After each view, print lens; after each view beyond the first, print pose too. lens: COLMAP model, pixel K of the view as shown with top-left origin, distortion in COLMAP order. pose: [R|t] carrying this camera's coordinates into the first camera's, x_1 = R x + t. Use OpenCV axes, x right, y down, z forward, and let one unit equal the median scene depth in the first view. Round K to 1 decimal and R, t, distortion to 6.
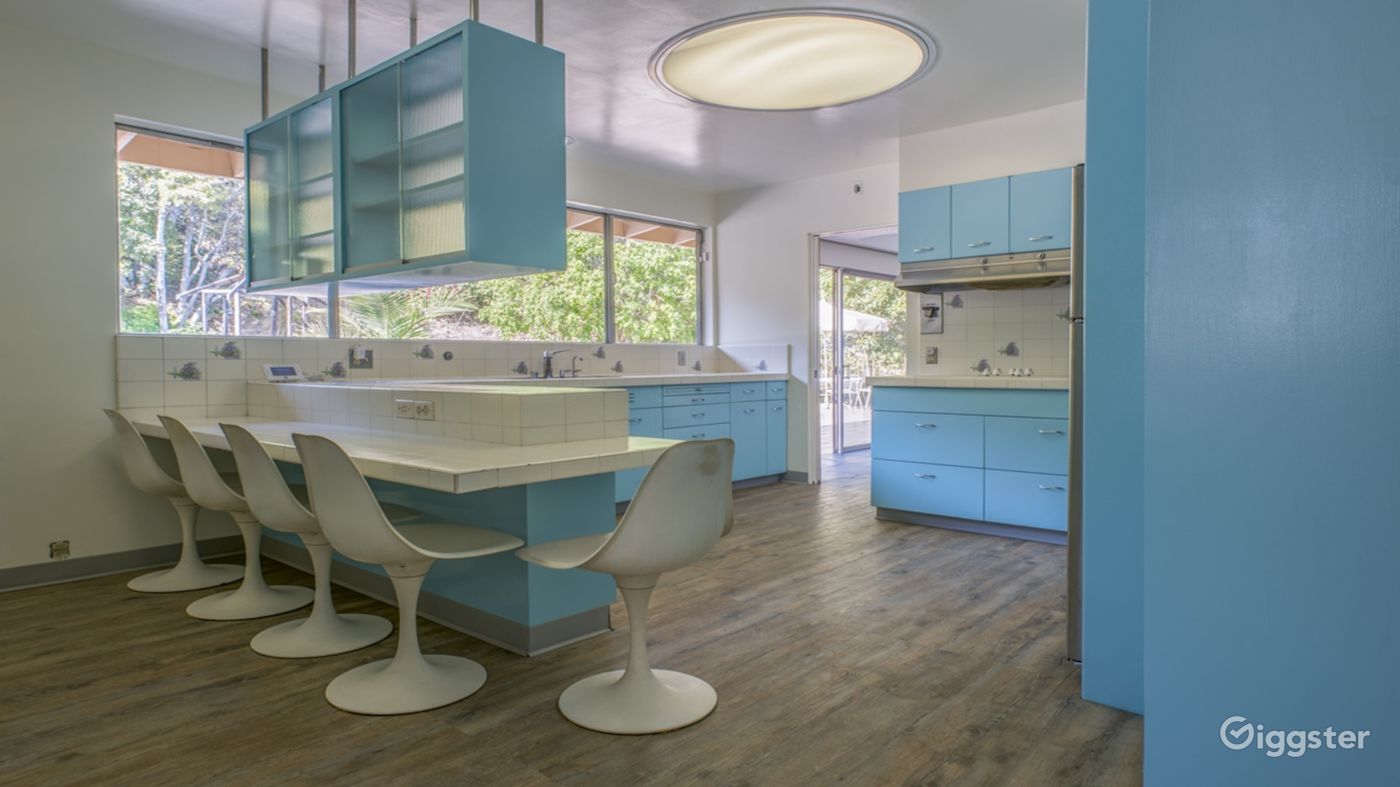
lens RADIAL K [[867.4, 0, 696.2], [0, 867.4, 387.7], [0, 0, 1]] dist [-0.004080, -0.001763]
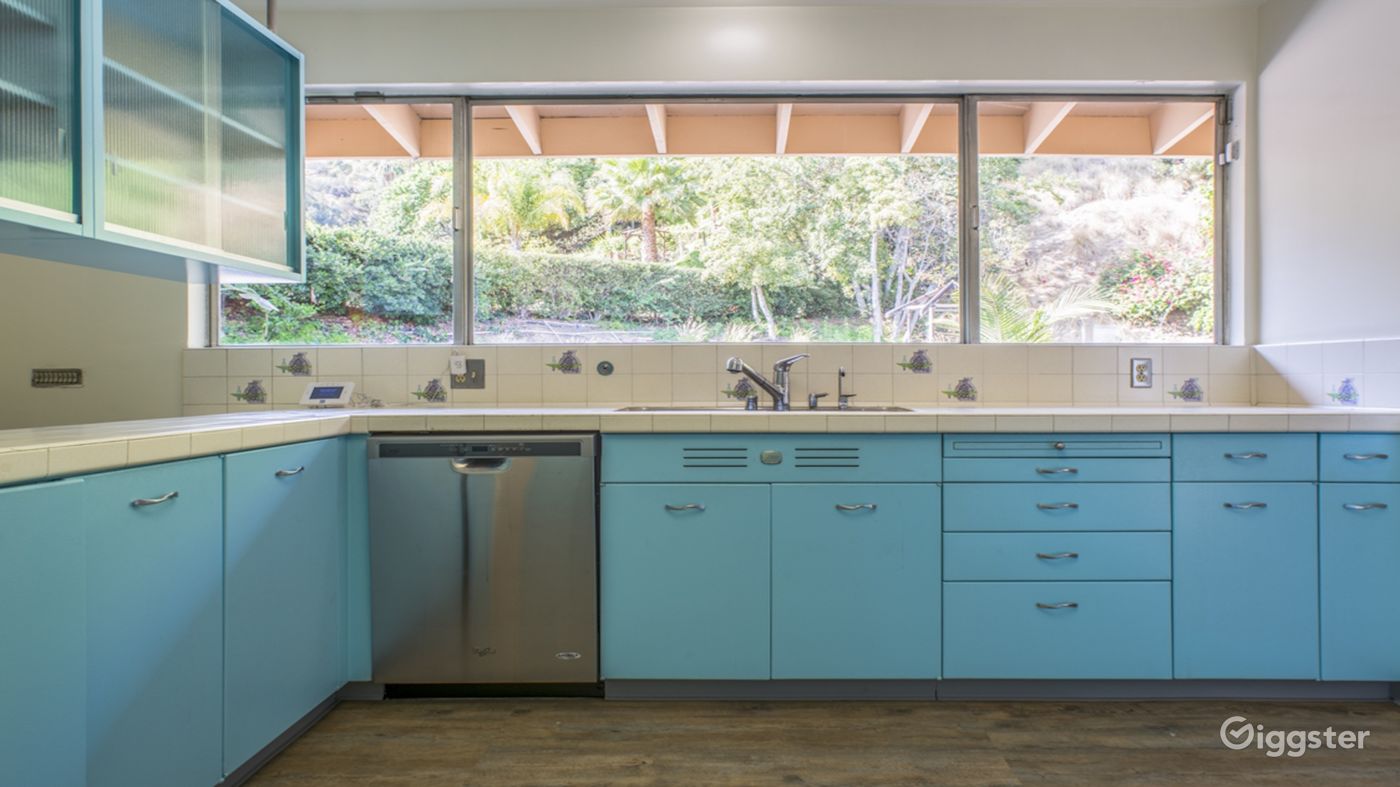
lens RADIAL K [[886.5, 0, 703.6], [0, 886.5, 398.3], [0, 0, 1]] dist [0.010584, 0.002348]
pose [[0.681119, 0.021238, -0.731865, 0.171438], [-0.025353, 0.999664, 0.005414, -0.016492], [0.731734, 0.014867, 0.681428, 0.486596]]
